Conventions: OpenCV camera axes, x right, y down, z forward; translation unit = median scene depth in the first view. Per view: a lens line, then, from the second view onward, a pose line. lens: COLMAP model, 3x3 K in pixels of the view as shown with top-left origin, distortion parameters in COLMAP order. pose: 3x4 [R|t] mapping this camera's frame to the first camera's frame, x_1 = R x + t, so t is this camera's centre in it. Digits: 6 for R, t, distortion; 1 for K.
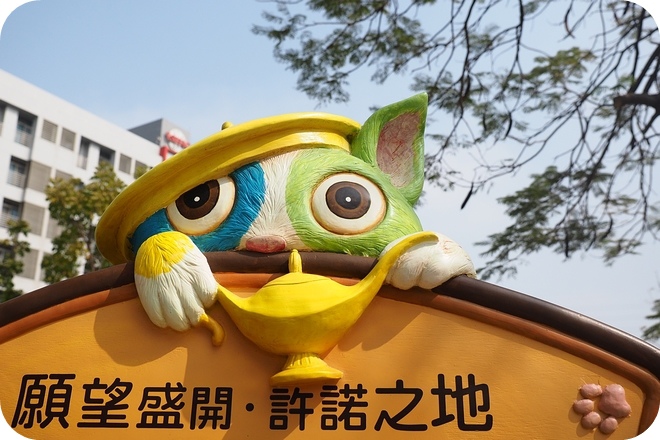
lens RADIAL K [[666.6, 0, 332.4], [0, 666.6, 219.2], [0, 0, 1]] dist [0.000359, 0.000000]
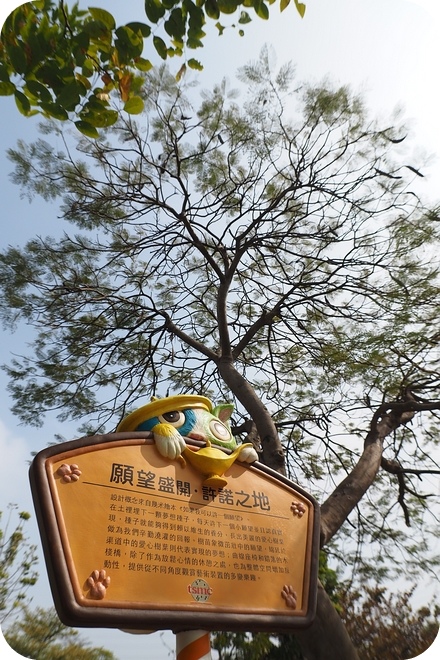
lens RADIAL K [[432.0, 0, 217.6], [0, 432.0, 329.5], [0, 0, 1]] dist [-0.011984, -0.003284]
pose [[0.834797, 0.347249, 0.427237, -1.010857], [-0.108689, 0.864681, -0.490422, 0.556428], [-0.539722, 0.362967, 0.759576, -0.604005]]
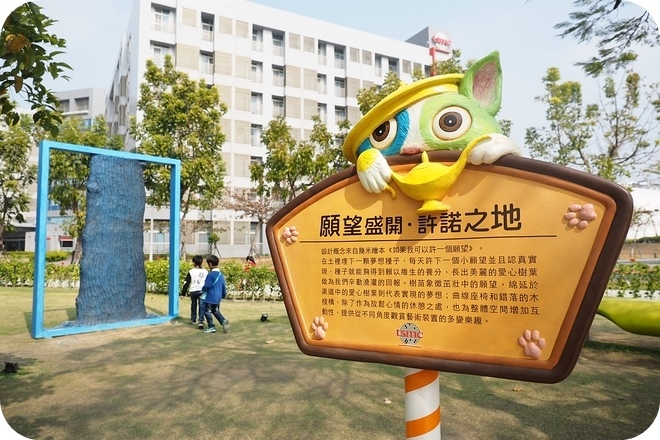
lens RADIAL K [[468.0, 0, 331.5], [0, 468.0, 218.4], [0, 0, 1]] dist [0.006467, -0.000047]
pose [[0.878124, -0.052381, -0.475556, 0.394121], [0.167776, 0.964581, 0.203555, -0.103771], [0.448050, -0.258534, 0.855810, -0.466205]]
